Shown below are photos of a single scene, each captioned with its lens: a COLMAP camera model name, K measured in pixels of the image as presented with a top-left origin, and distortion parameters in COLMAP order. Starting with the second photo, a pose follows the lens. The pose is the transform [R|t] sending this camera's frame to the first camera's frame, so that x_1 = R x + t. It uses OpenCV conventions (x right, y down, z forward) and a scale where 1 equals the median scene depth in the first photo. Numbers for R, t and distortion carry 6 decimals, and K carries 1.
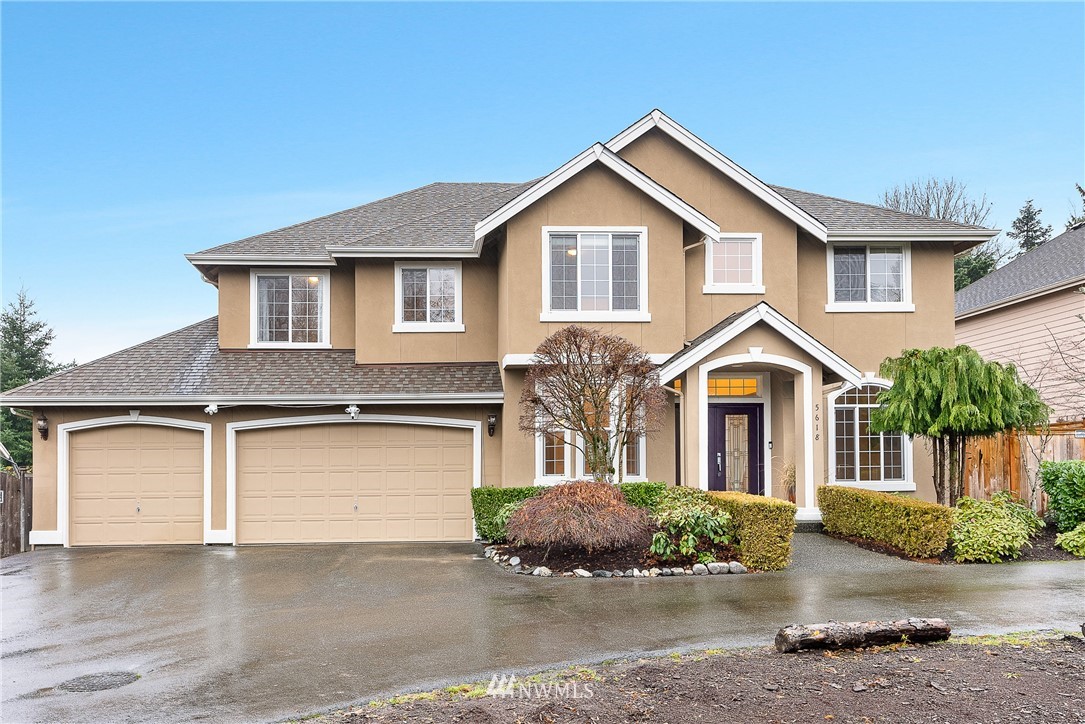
lens RADIAL K [[752.7, 0, 539.2], [0, 752.7, 360.4], [0, 0, 1]] dist [0.005698, 0.002122]
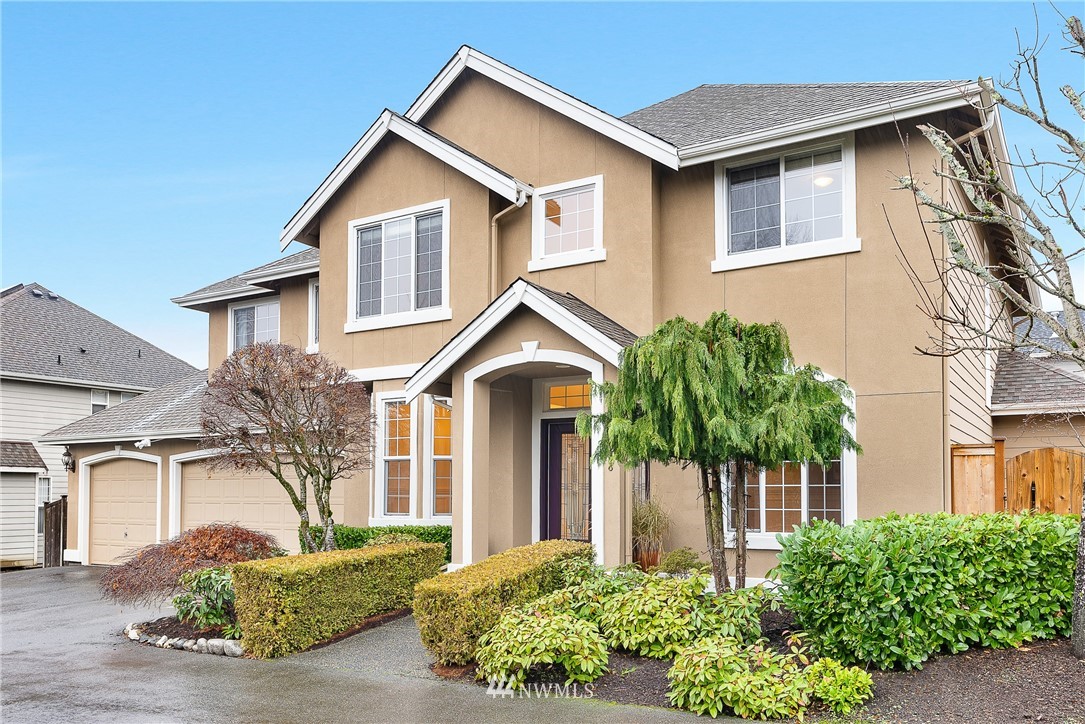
lens RADIAL K [[860.7, 0, 542.2], [0, 860.7, 345.2], [0, 0, 1]] dist [0.003435, 0.000573]
pose [[0.815855, -0.086628, -0.571731, 0.735630], [0.080446, 0.996104, -0.036132, 0.015356], [0.572634, -0.016515, 0.819645, 0.321414]]
